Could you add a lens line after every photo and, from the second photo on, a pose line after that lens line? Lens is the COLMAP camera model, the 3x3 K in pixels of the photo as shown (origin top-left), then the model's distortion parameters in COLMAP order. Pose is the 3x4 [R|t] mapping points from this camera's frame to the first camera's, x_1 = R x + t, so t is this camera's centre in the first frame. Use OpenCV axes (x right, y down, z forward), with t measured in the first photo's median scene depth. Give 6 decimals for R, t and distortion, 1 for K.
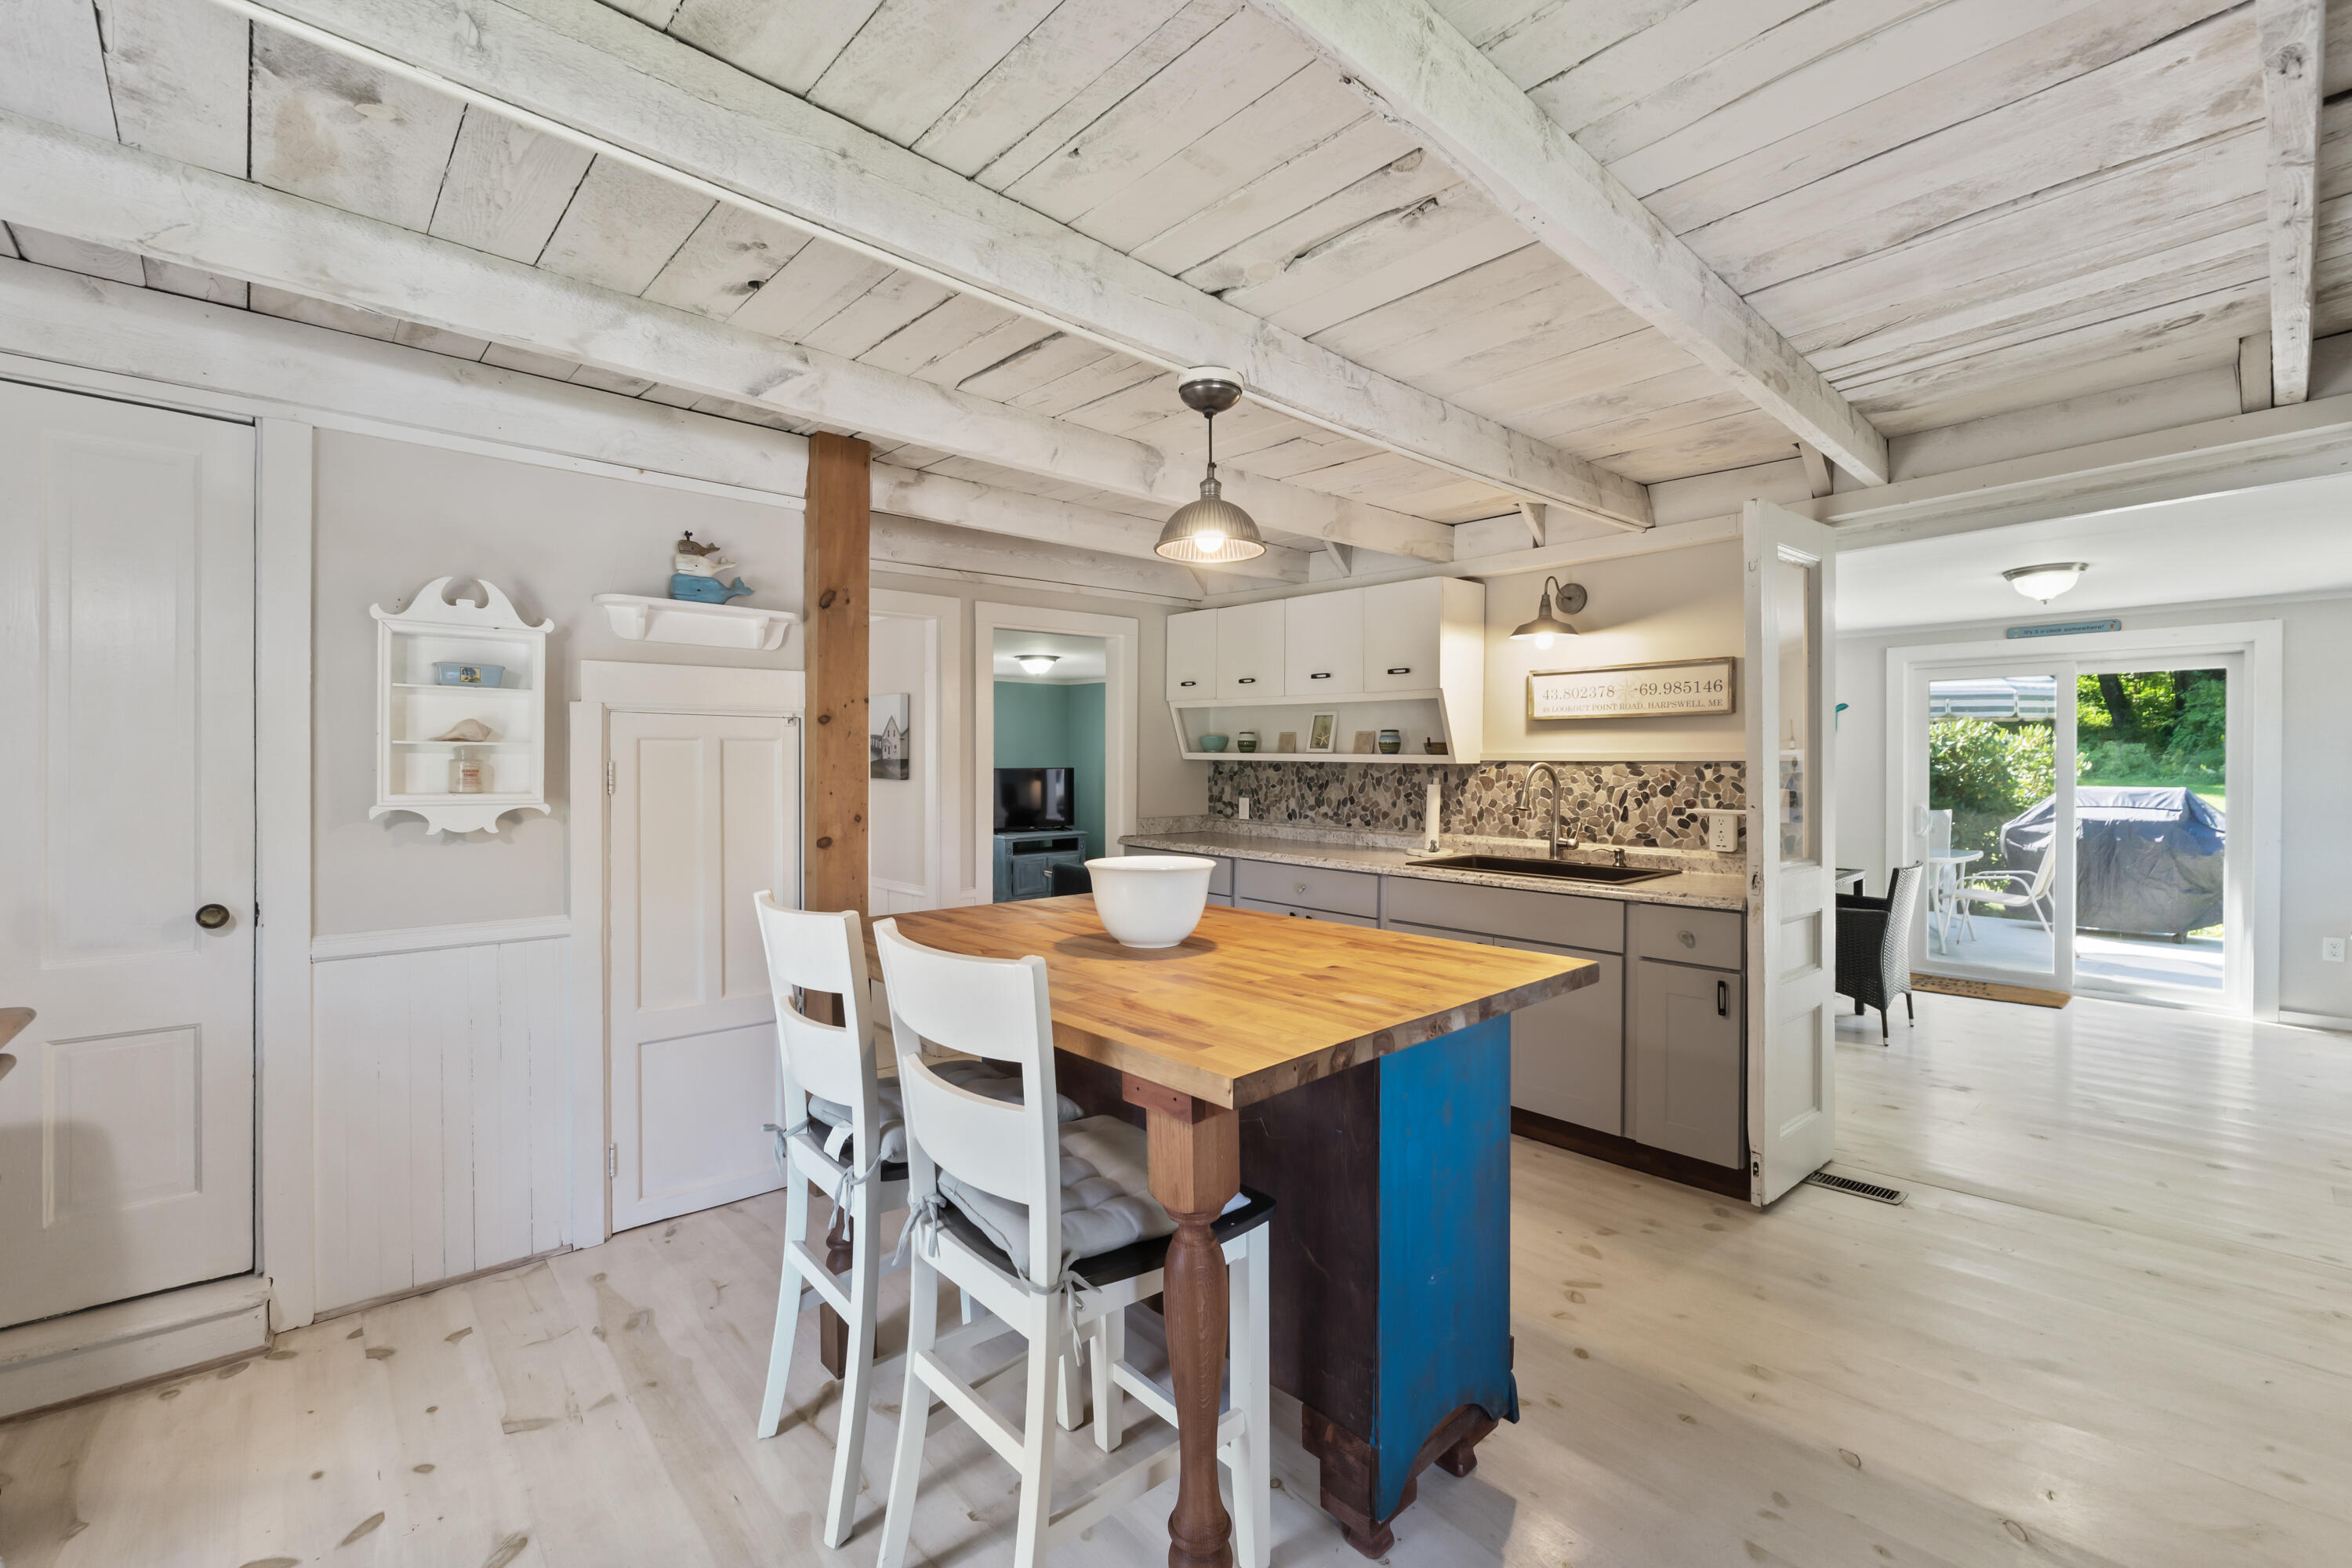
lens RADIAL K [[1014.2, 0, 1178.2], [0, 1014.2, 771.1], [0, 0, 1]] dist [-0.009558, 0.000534]
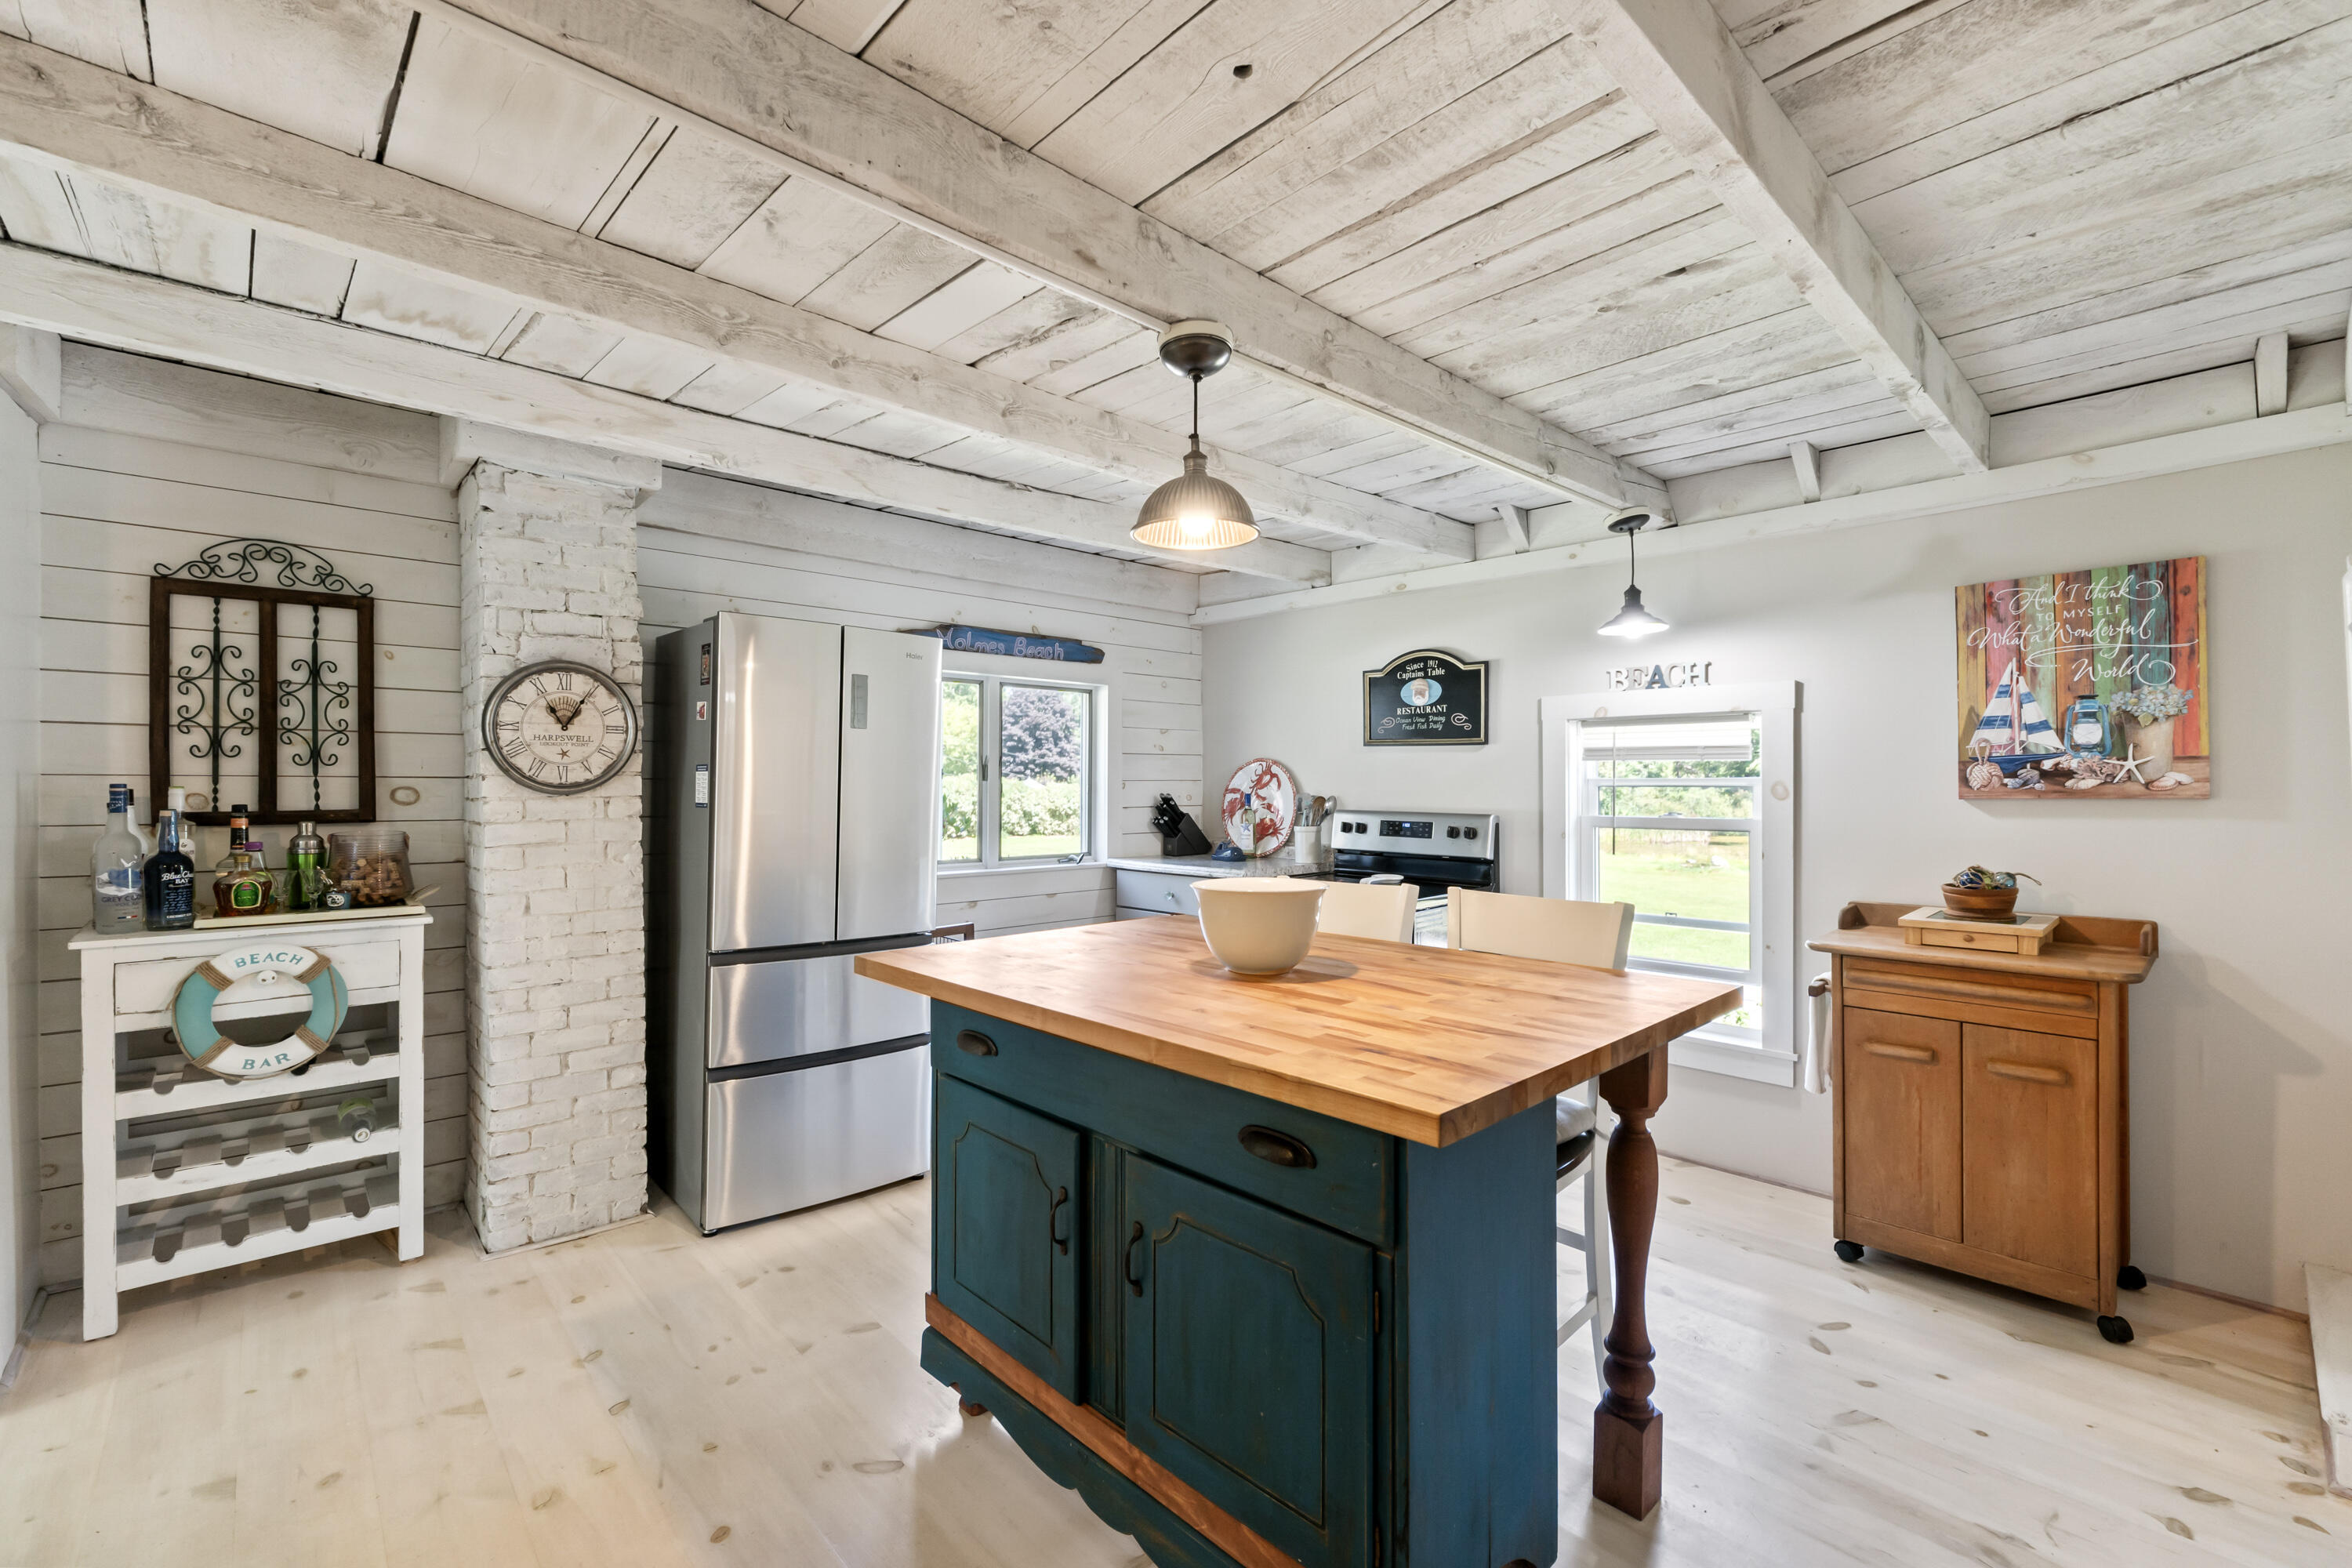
lens RADIAL K [[1014.2, 0, 1186.0], [0, 1014.2, 777.0], [0, 0, 1]] dist [-0.009558, 0.000534]
pose [[-0.999706, -0.002463, -0.024132, 0.057545], [-0.002365, 0.999989, -0.004068, -0.005087], [0.024142, -0.004010, -0.999701, 1.694081]]
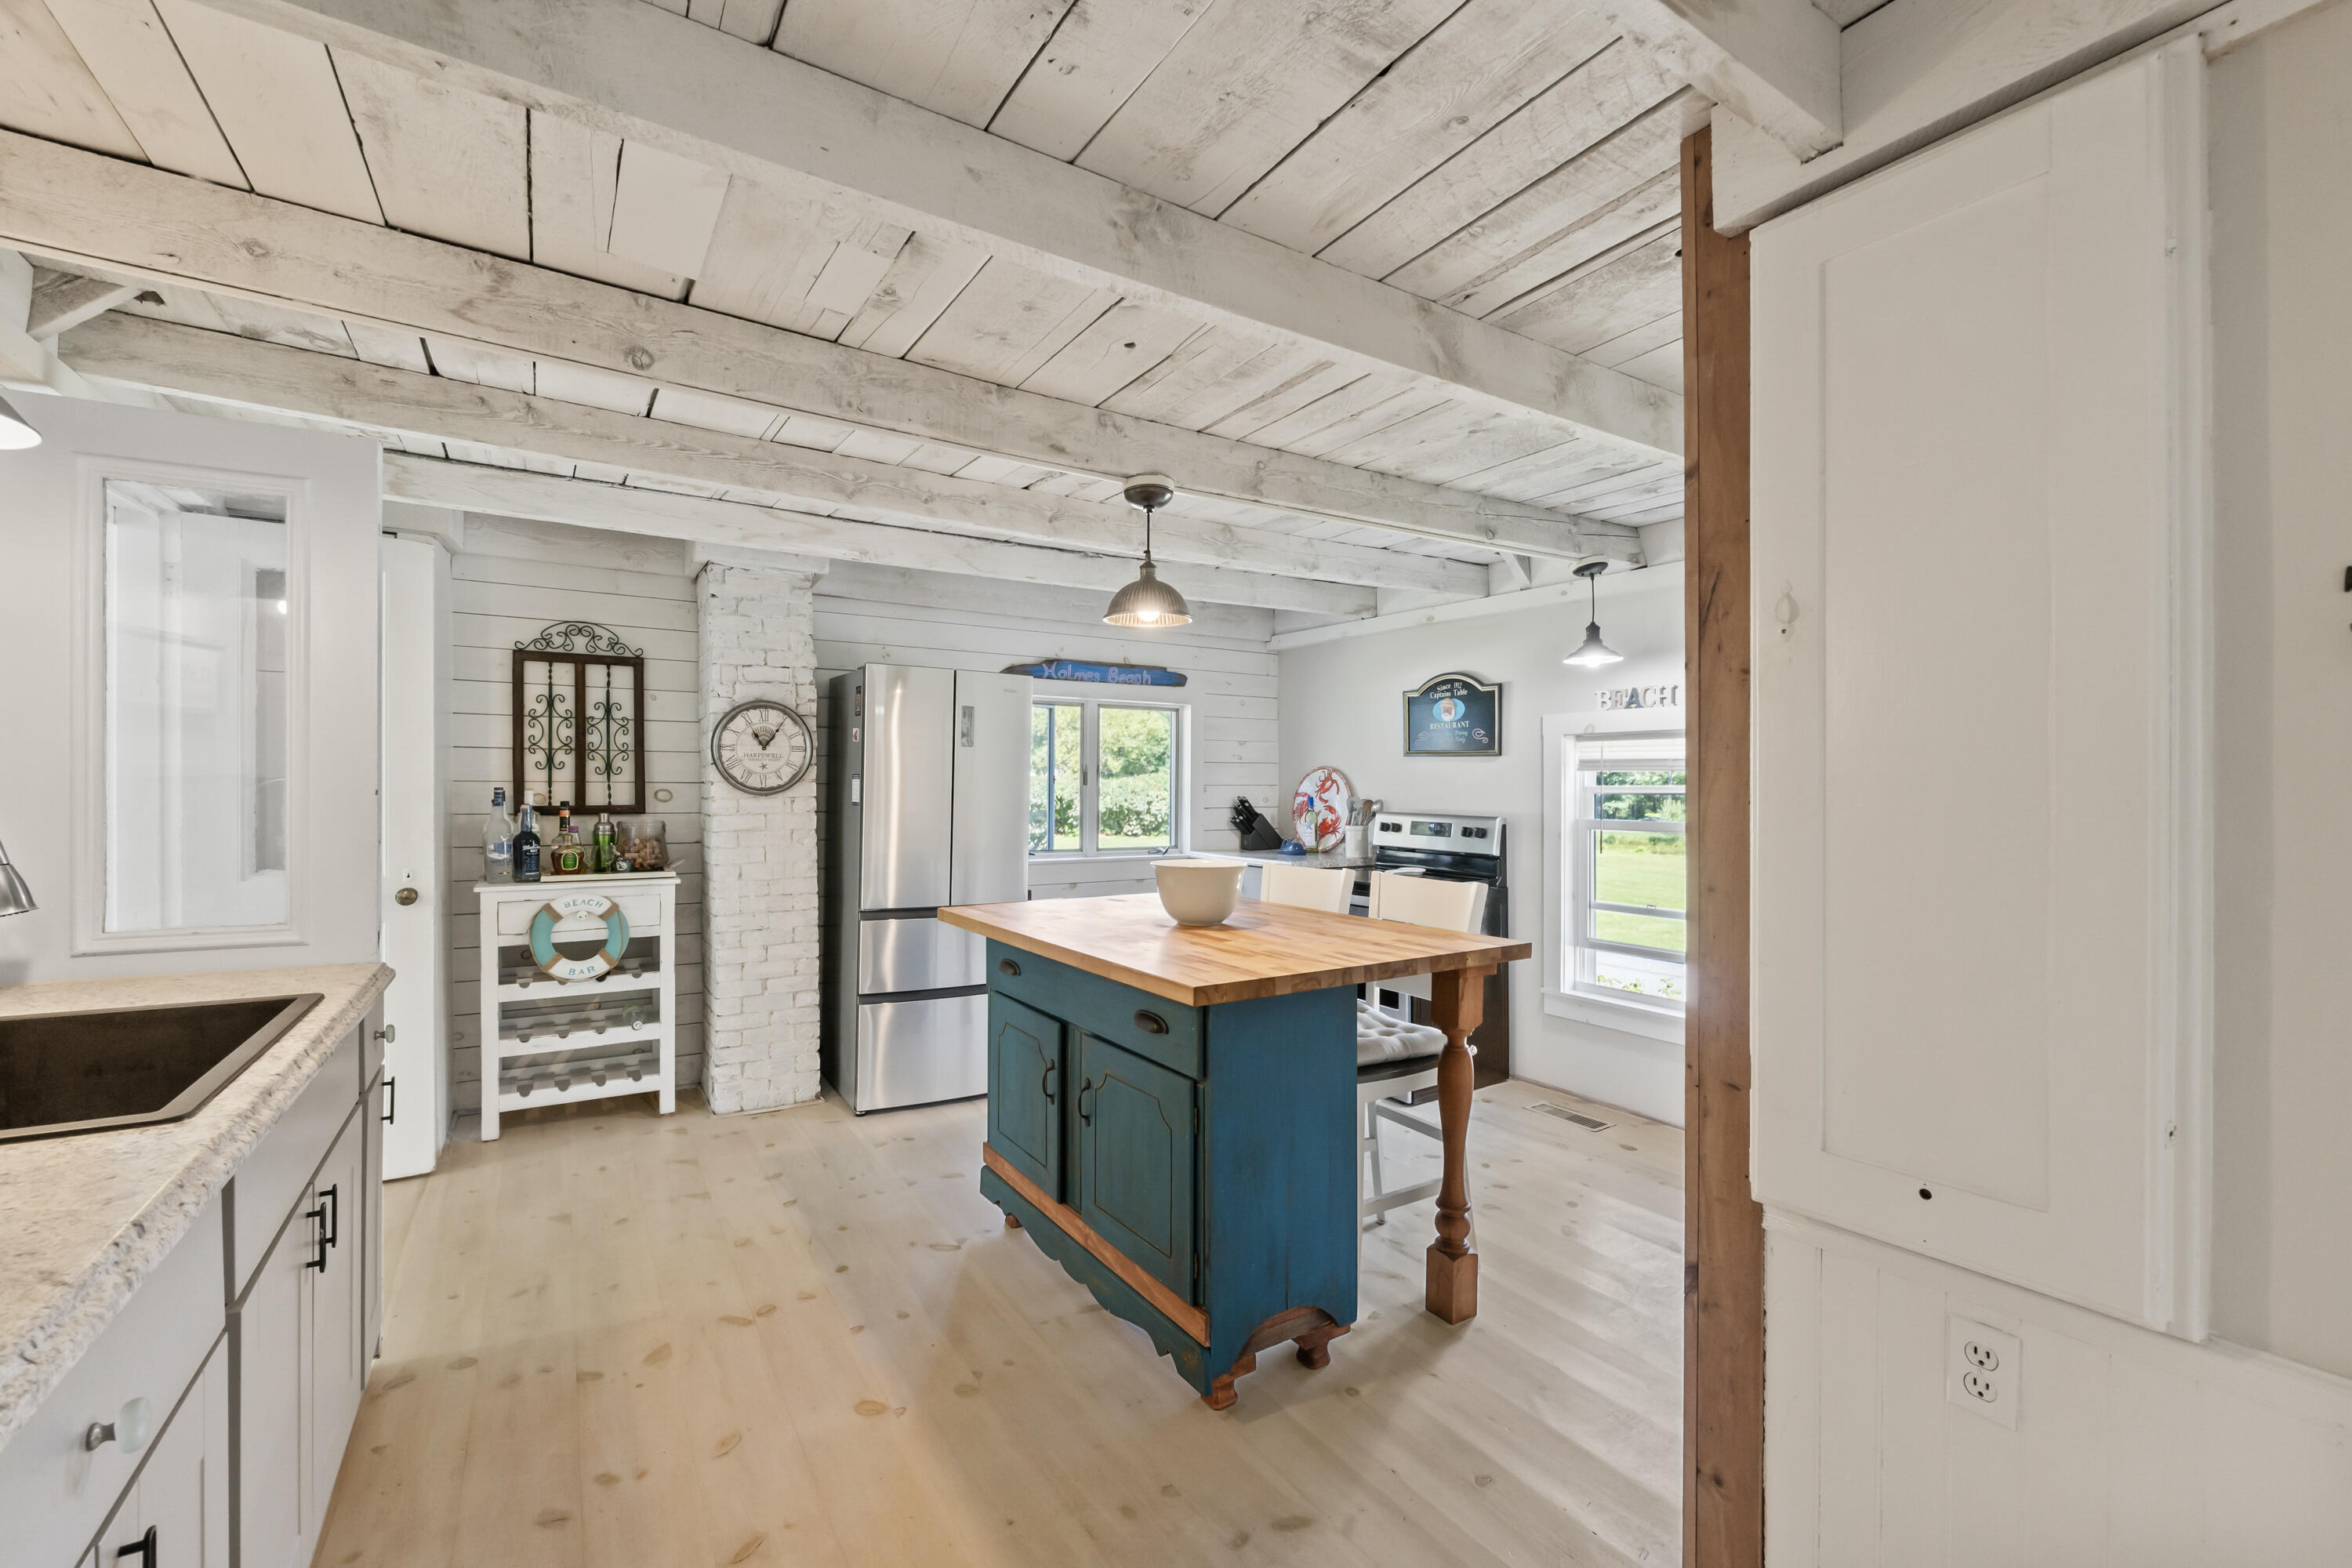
lens RADIAL K [[1014.2, 0, 1173.6], [0, 1014.2, 787.4], [0, 0, 1]] dist [-0.009558, 0.000534]
pose [[-0.986000, -0.007097, 0.166595, -0.186077], [-0.006048, 0.999959, 0.006807, -0.016427], [-0.166636, 0.005704, -0.986002, 2.025463]]
